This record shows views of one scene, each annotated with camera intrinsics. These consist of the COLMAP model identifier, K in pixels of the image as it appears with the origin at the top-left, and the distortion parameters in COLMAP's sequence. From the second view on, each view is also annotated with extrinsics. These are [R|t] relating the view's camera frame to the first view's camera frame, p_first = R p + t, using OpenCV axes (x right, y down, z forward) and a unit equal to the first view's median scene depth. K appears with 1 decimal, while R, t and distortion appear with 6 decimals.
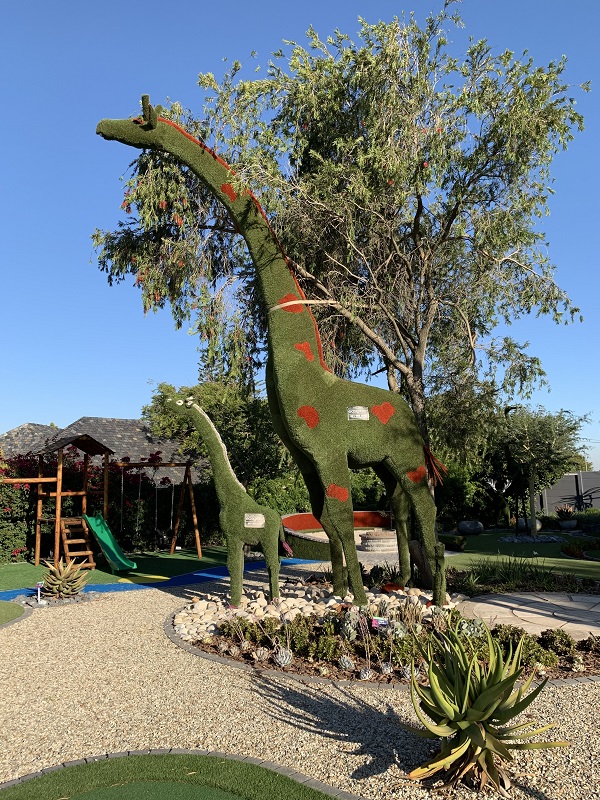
lens RADIAL K [[609.9, 0, 300.0], [0, 609.9, 400.0], [0, 0, 1]] dist [-0.005681, 0.001039]
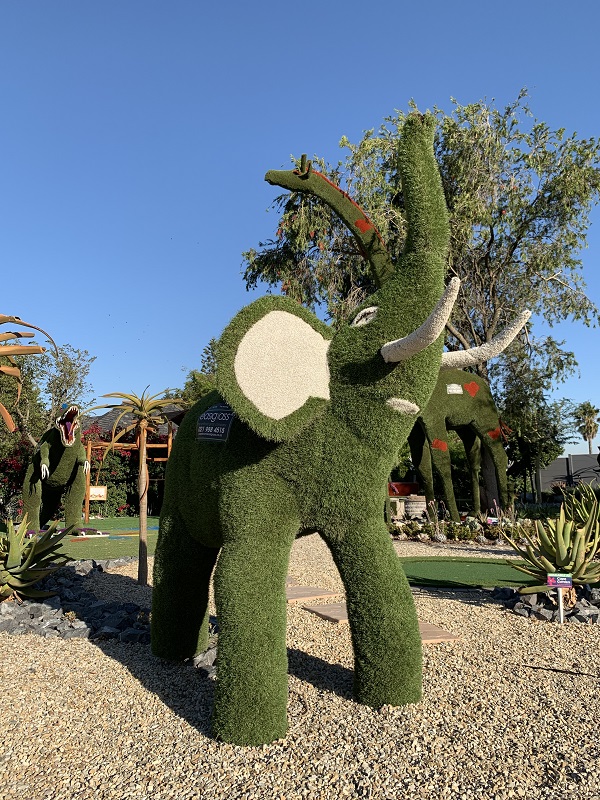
lens RADIAL K [[601.6, 0, 300.0], [0, 601.6, 400.0], [0, 0, 1]] dist [0.098839, -0.228031]
pose [[0.998856, 0.015272, 0.045323, -0.279747], [-0.015694, 0.999837, 0.008974, 0.034850], [-0.045179, -0.009675, 0.998932, -0.324802]]
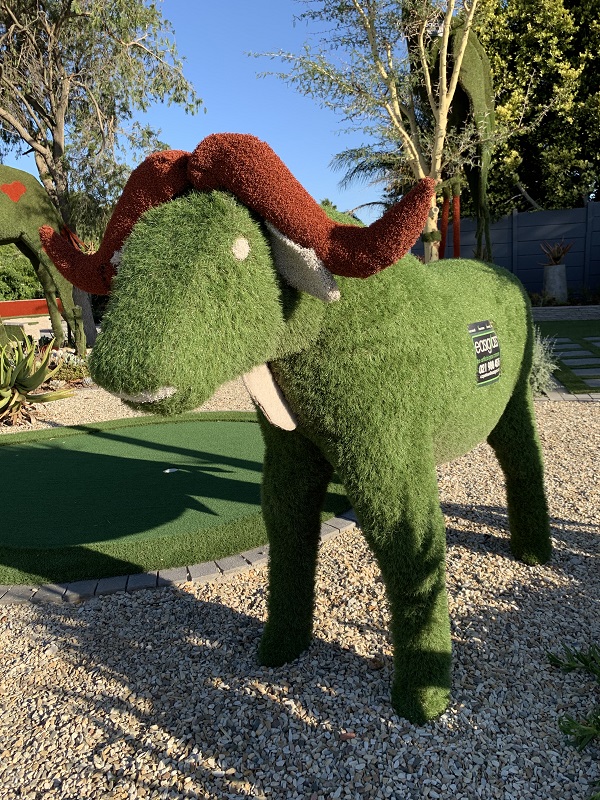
lens RADIAL K [[609.9, 0, 300.0], [0, 609.9, 400.0], [0, 0, 1]] dist [-0.005681, 0.001039]
pose [[0.909932, -0.110204, 0.399848, 0.111674], [-0.028861, 0.944892, 0.326106, 0.003156], [-0.413752, -0.308275, 0.856607, -0.233858]]
